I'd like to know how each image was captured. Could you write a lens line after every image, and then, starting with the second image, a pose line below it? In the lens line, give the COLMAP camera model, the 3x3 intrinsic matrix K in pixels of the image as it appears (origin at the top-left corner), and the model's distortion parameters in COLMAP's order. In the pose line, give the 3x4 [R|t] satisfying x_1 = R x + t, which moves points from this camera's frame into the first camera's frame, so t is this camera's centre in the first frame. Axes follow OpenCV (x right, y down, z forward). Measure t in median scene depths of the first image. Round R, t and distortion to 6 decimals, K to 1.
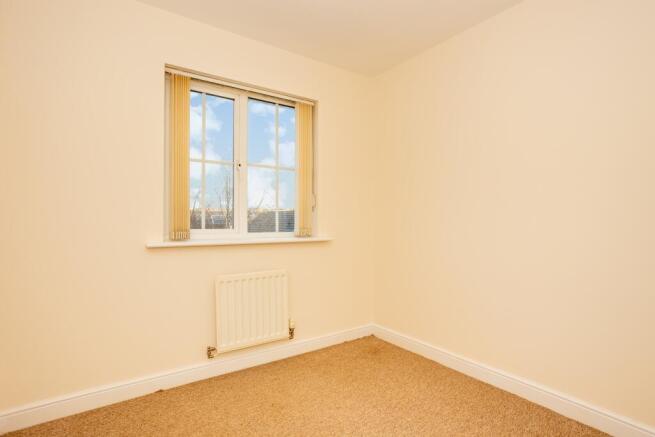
lens RADIAL K [[359.0, 0, 328.2], [0, 359.0, 222.6], [0, 0, 1]] dist [-0.008665, 0.001274]
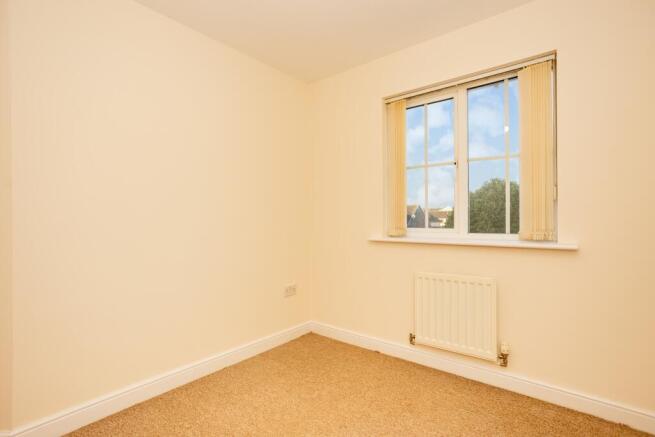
lens RADIAL K [[359.0, 0, 330.6], [0, 359.0, 217.5], [0, 0, 1]] dist [-0.008665, 0.001274]
pose [[0.185325, -0.011944, -0.982605, 0.622604], [-0.001344, 0.999922, -0.012407, -0.000198], [0.982676, 0.003620, 0.185295, 0.469500]]
